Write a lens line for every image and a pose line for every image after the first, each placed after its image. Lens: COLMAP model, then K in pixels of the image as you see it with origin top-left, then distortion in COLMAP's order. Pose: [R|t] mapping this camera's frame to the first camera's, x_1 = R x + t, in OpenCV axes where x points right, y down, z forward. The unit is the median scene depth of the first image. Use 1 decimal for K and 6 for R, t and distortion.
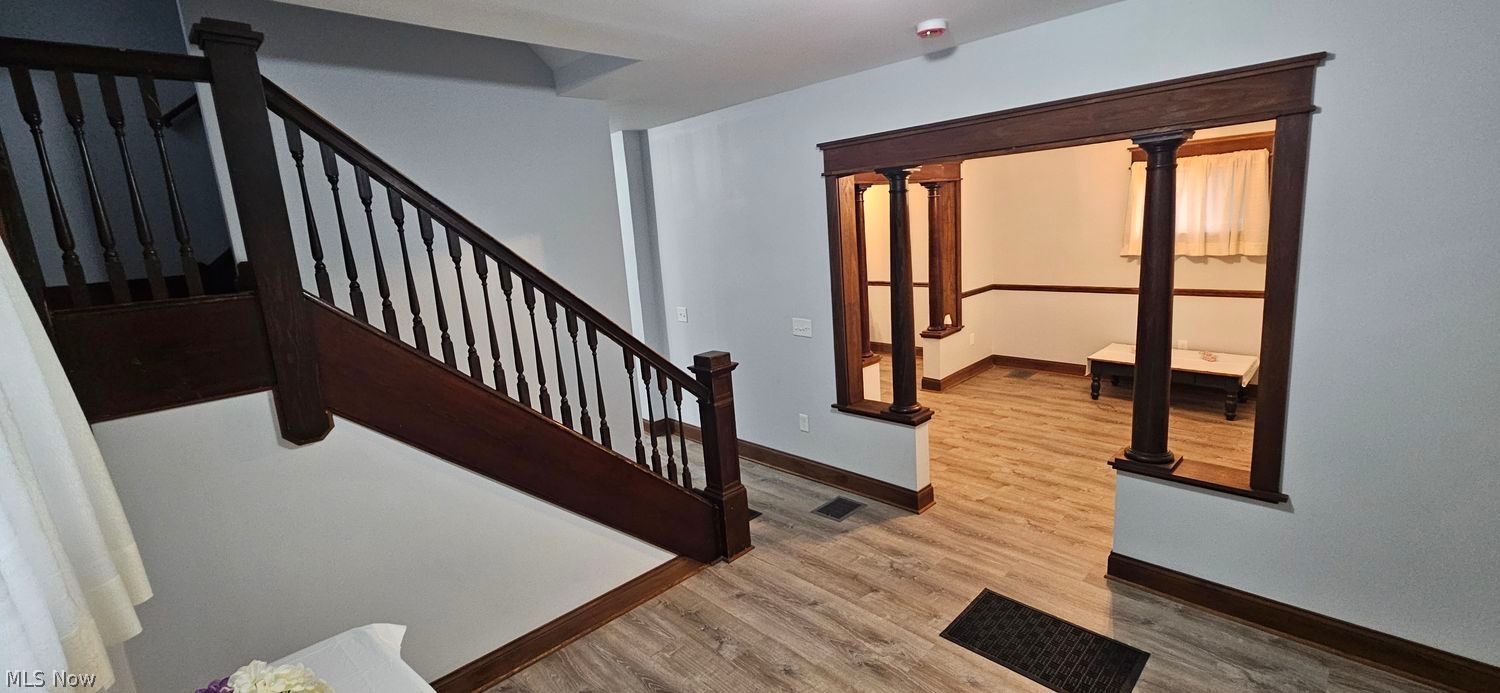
lens RADIAL K [[612.0, 0, 760.7], [0, 612.0, 339.4], [0, 0, 1]] dist [-0.000621, 0.000801]
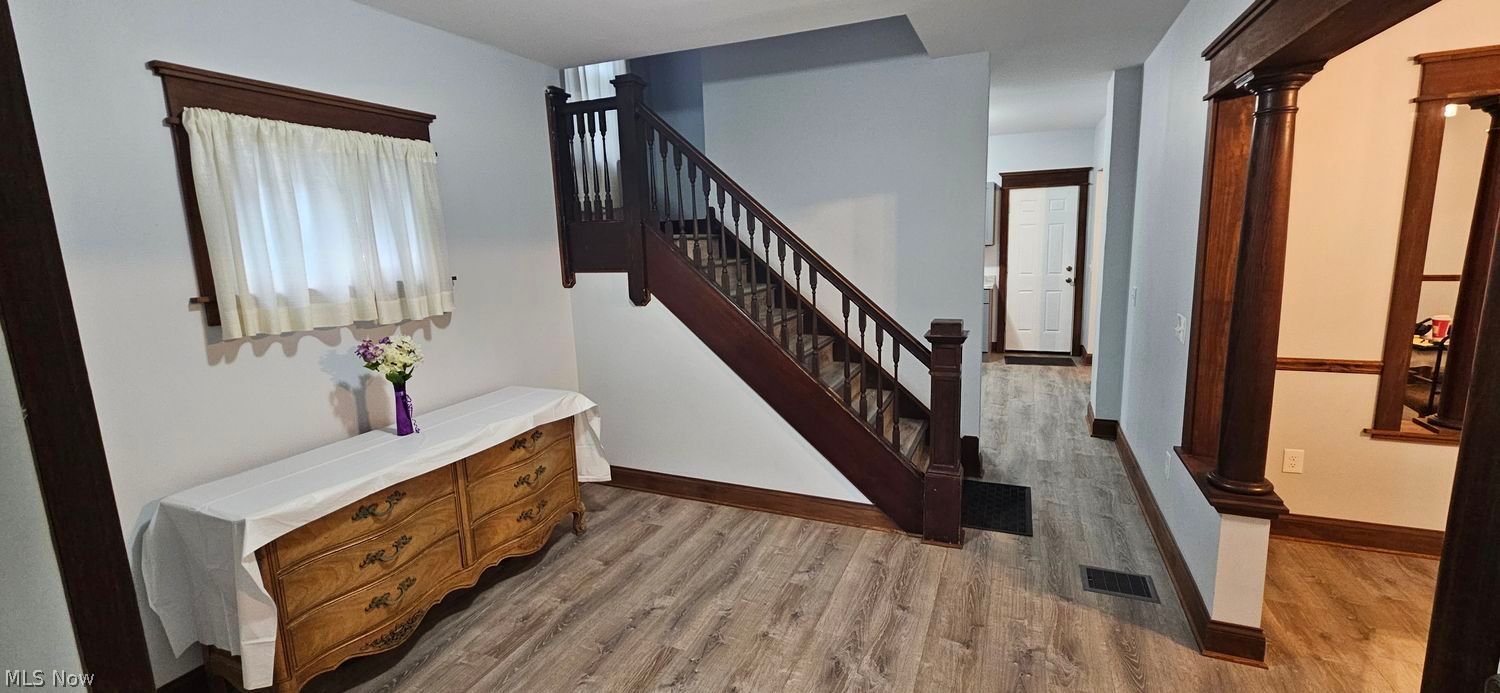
lens RADIAL K [[612.0, 0, 755.4], [0, 612.0, 346.3], [0, 0, 1]] dist [-0.000621, 0.000801]
pose [[0.377046, 0.216417, -0.900555, 0.680556], [-0.165237, 0.972437, 0.164509, -0.044892], [0.911336, 0.086778, 0.402414, 0.388760]]
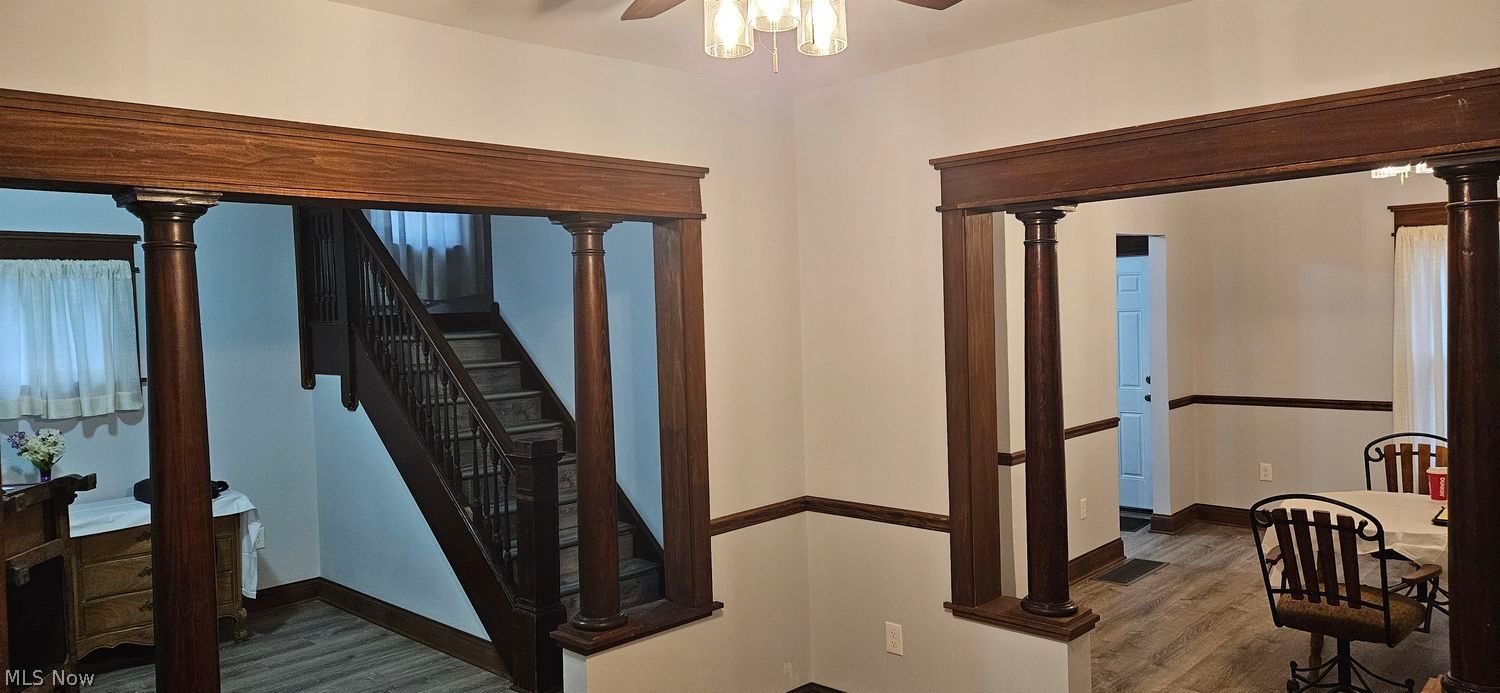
lens RADIAL K [[986.1, 0, 742.8], [0, 986.1, 345.4], [0, 0, 1]] dist [0.038108, -0.007730]
pose [[0.041248, 0.104598, -0.993659, 1.357169], [-0.159375, 0.982461, 0.096803, -0.300813], [0.986356, 0.154371, 0.057195, 1.248168]]
